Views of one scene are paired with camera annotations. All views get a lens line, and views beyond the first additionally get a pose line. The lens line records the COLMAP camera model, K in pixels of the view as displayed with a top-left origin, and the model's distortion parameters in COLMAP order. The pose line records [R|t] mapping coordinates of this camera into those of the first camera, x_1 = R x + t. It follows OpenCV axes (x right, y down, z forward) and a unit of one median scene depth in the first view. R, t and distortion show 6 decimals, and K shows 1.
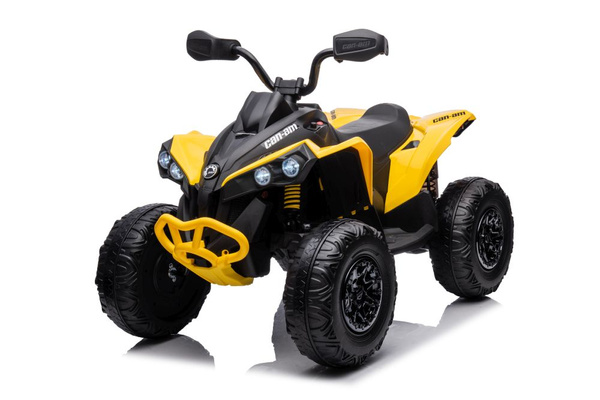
lens RADIAL K [[1130.2, 0, 346.6], [0, 1130.2, 197.7], [0, 0, 1]] dist [0.479587, 0.054668]
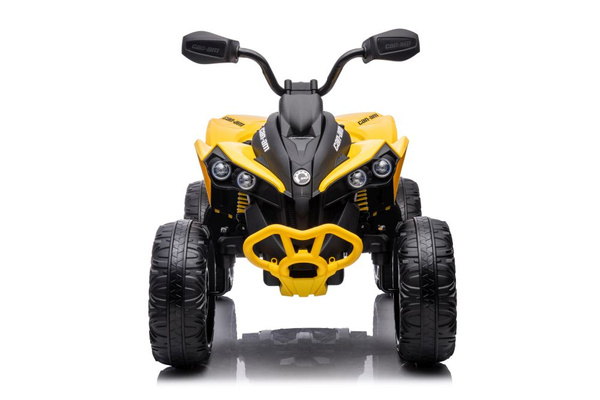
lens RADIAL K [[1130.2, 0, 346.6], [0, 1130.2, 197.7], [0, 0, 1]] dist [0.479587, 0.054668]
pose [[0.851932, -0.067327, 0.519306, -0.546555], [0.077541, 0.996987, 0.002048, -0.004859], [-0.517879, 0.038523, 0.854586, 0.163735]]
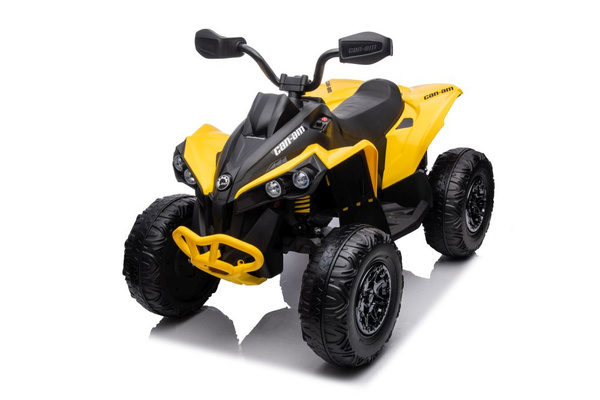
lens RADIAL K [[778.1, 0, 300.0], [0, 778.1, 200.0], [0, 0, 1]] dist [0.161216, 0.003330]
pose [[0.999587, -0.022262, -0.018192, -0.035945], [0.024961, 0.985988, 0.164940, -0.114583], [0.014265, -0.165325, 0.986136, 0.289761]]
